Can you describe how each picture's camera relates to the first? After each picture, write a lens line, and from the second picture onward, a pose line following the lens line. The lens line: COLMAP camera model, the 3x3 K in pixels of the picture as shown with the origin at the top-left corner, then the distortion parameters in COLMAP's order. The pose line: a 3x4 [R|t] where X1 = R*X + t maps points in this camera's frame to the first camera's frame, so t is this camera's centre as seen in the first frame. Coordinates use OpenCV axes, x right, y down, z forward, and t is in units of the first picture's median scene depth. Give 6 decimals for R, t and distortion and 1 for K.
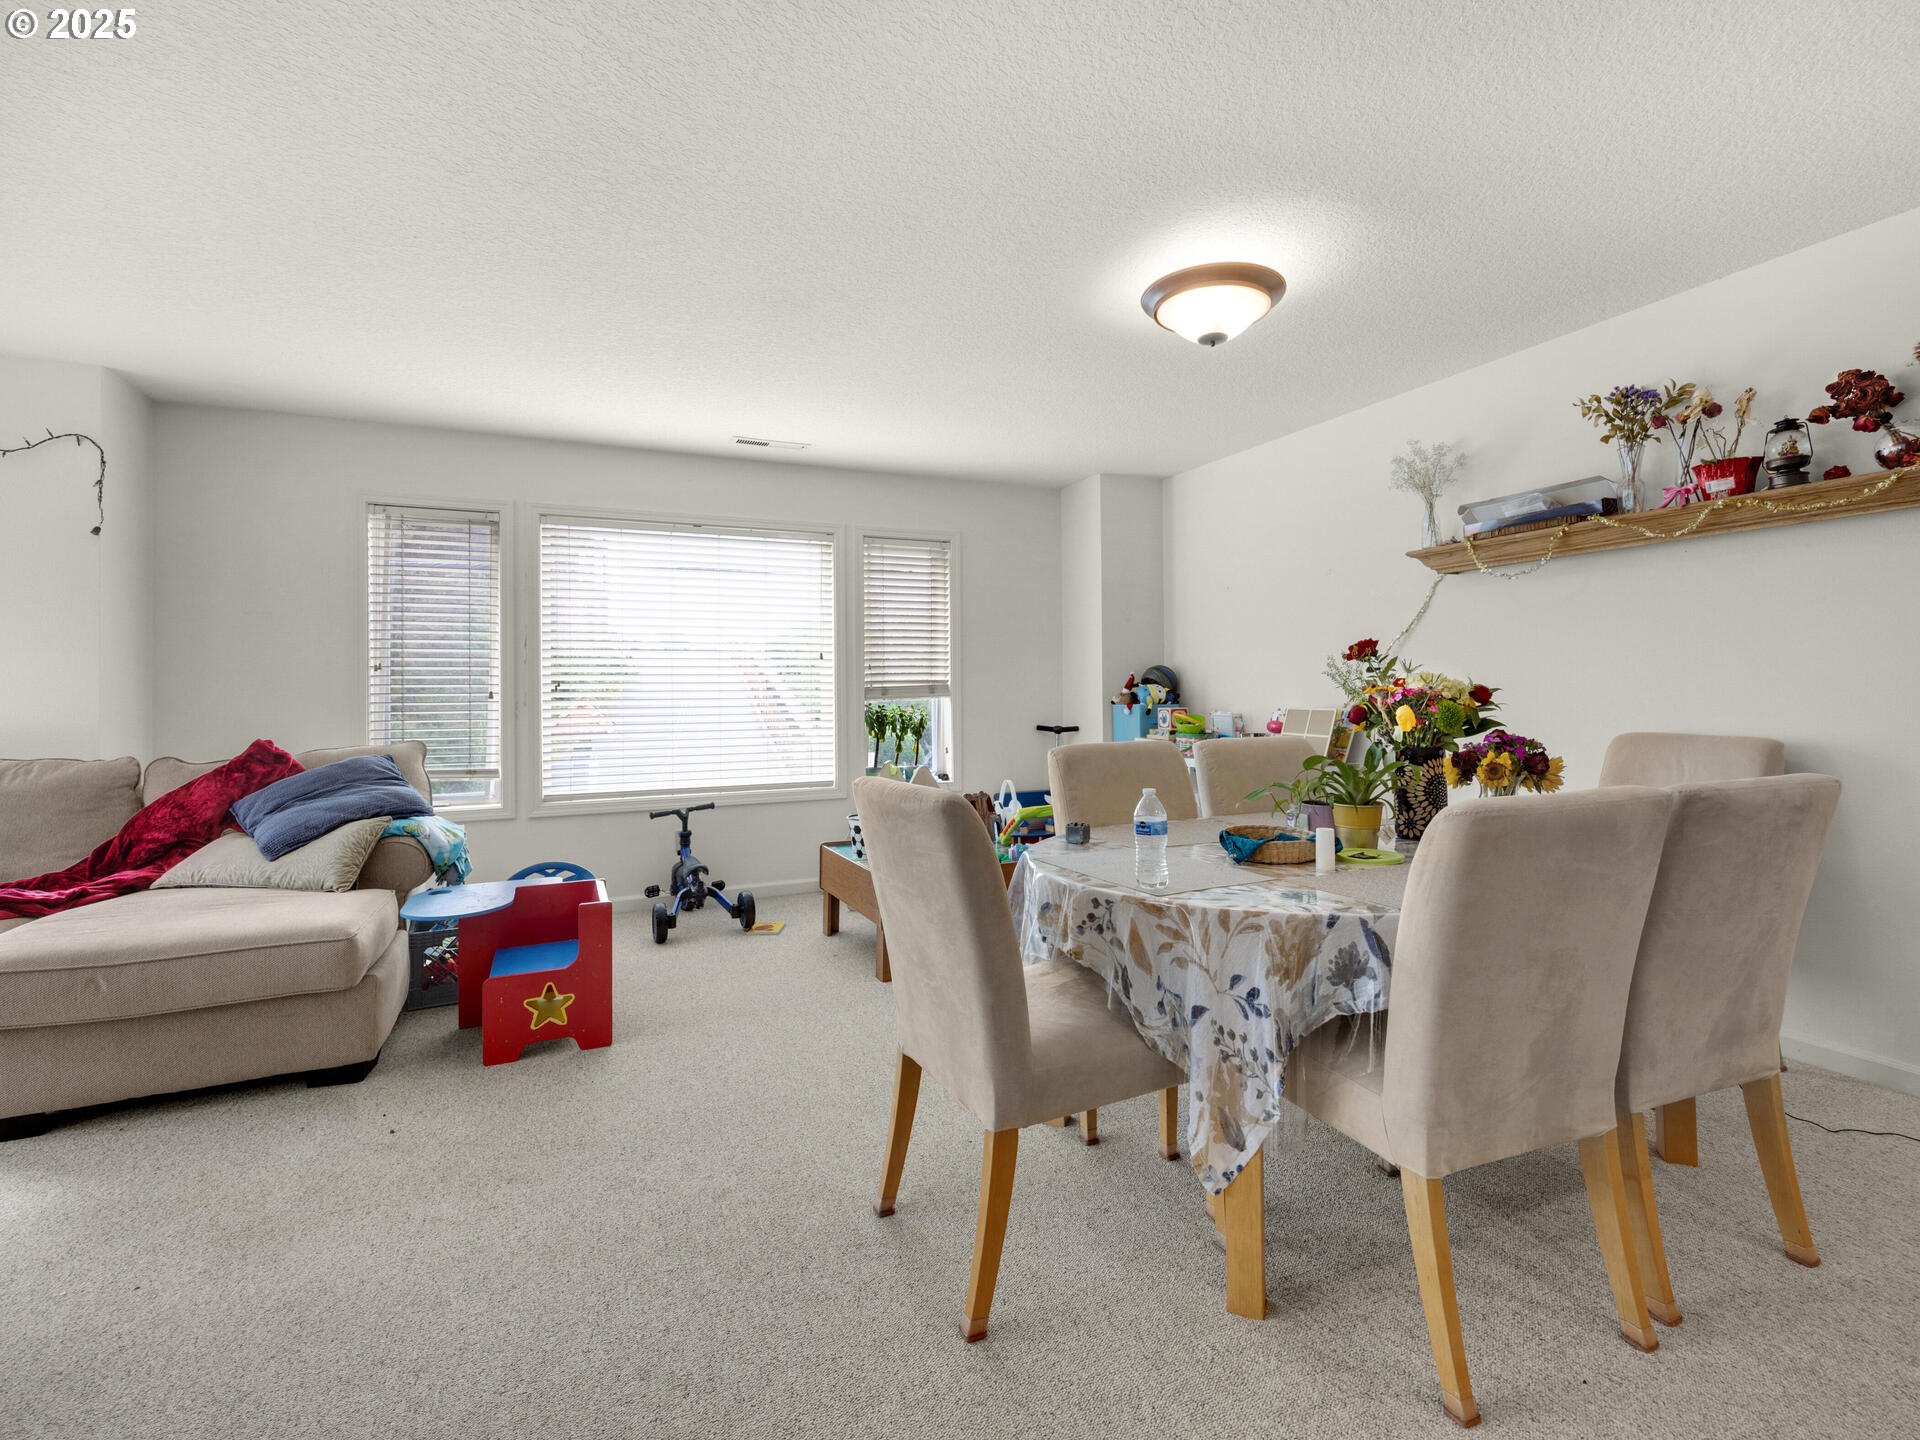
lens RADIAL K [[923.8, 0, 961.2], [0, 923.8, 685.0], [0, 0, 1]] dist [0.001241, 0.000528]
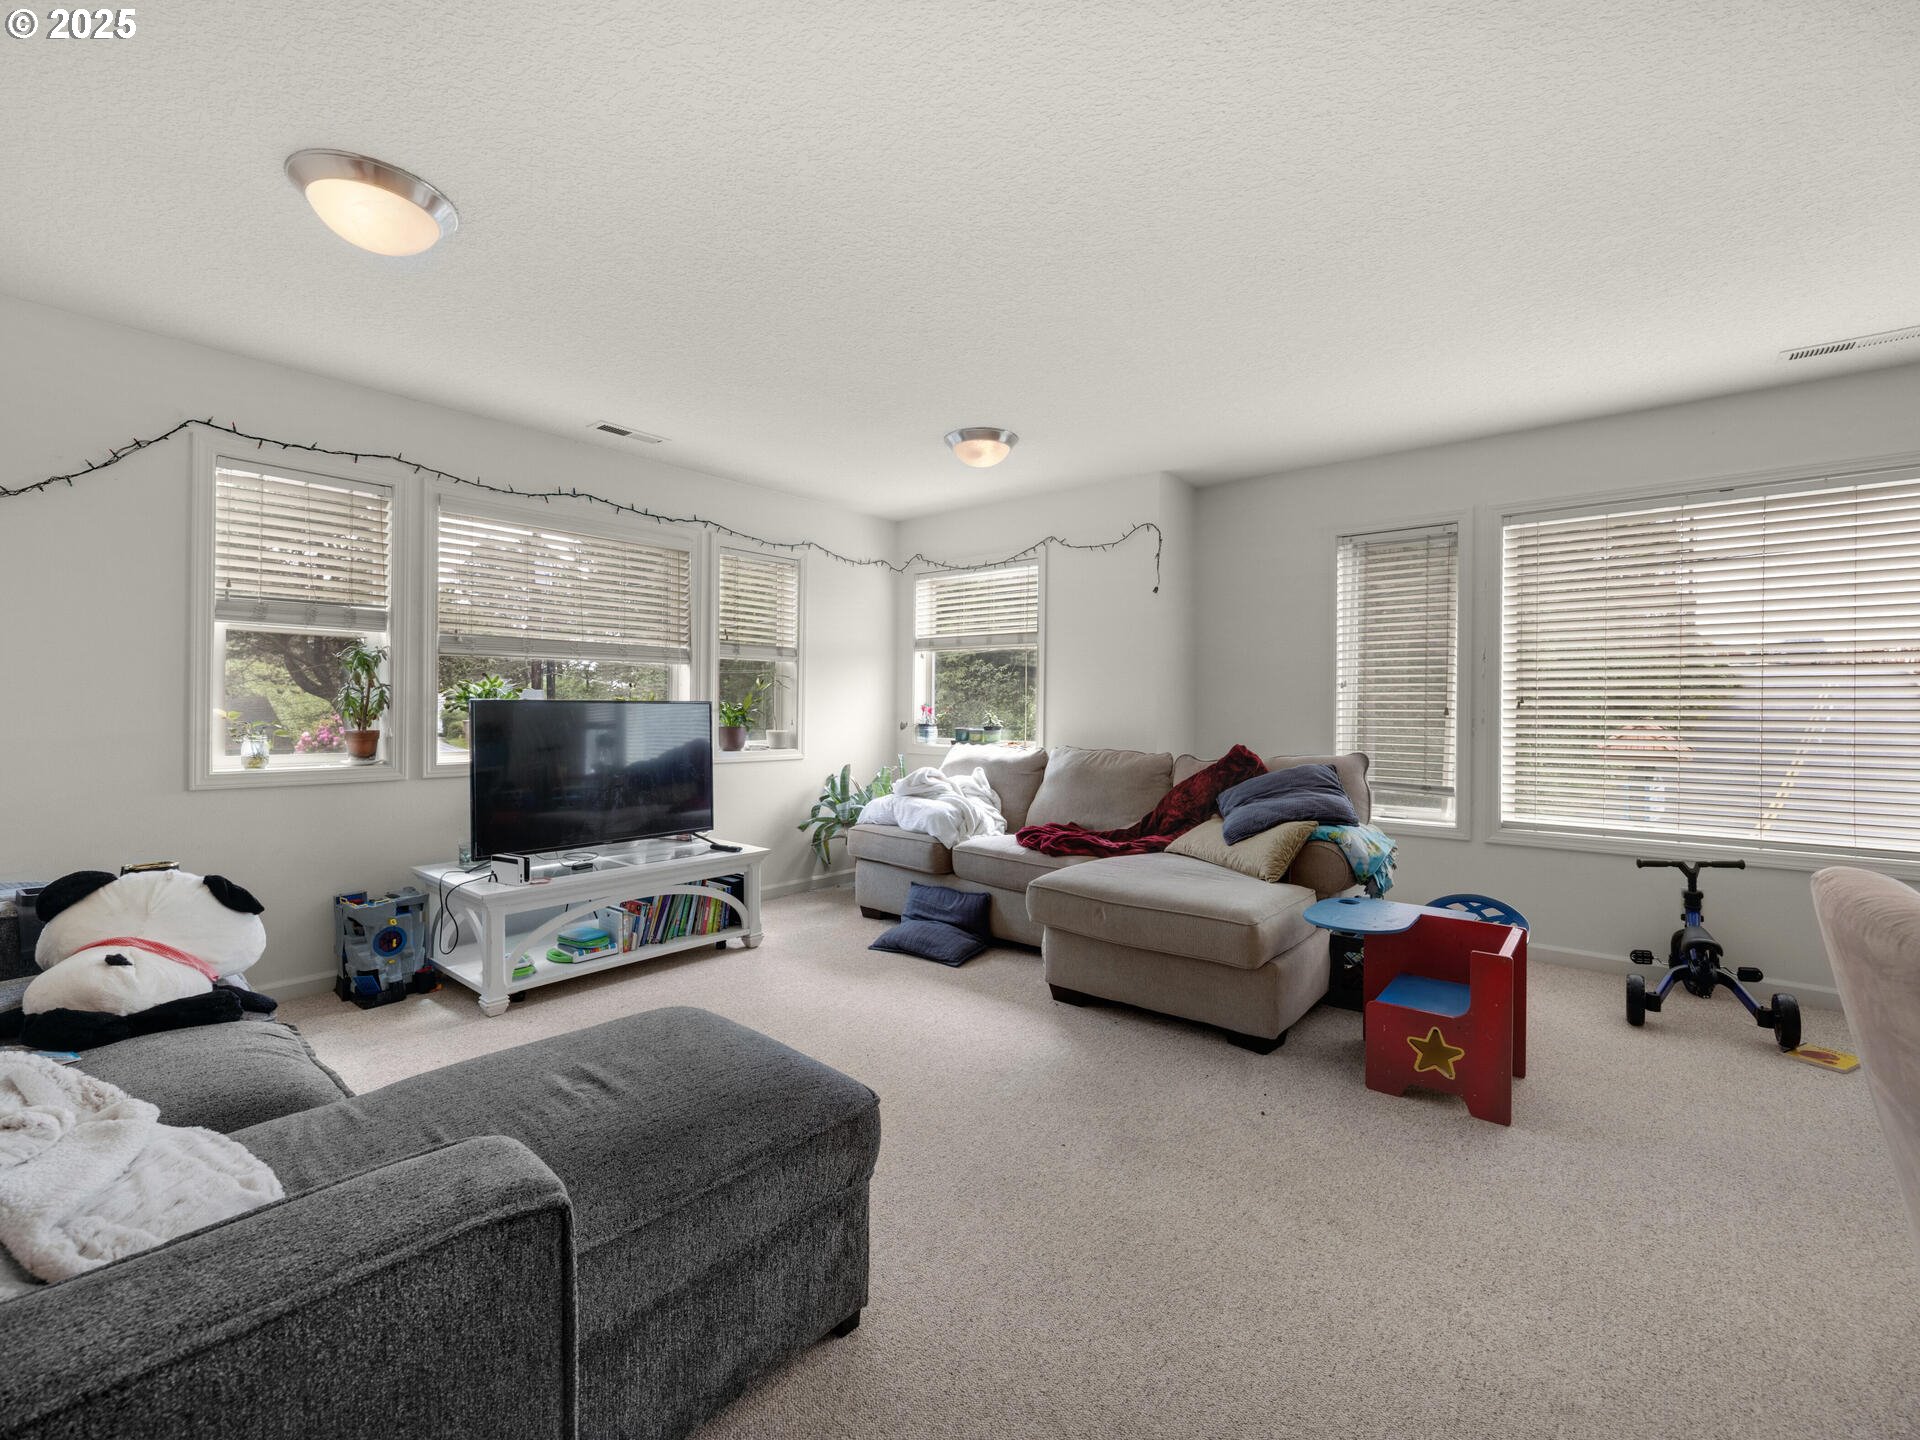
lens RADIAL K [[822.6, 0, 994.1], [0, 822.6, 713.4], [0, 0, 1]] dist [-0.002587, -0.000444]
pose [[0.434506, 0.016505, -0.900518, 0.081367], [-0.003155, 0.999854, 0.016804, -0.000021], [0.900663, -0.004461, 0.434495, 0.230878]]
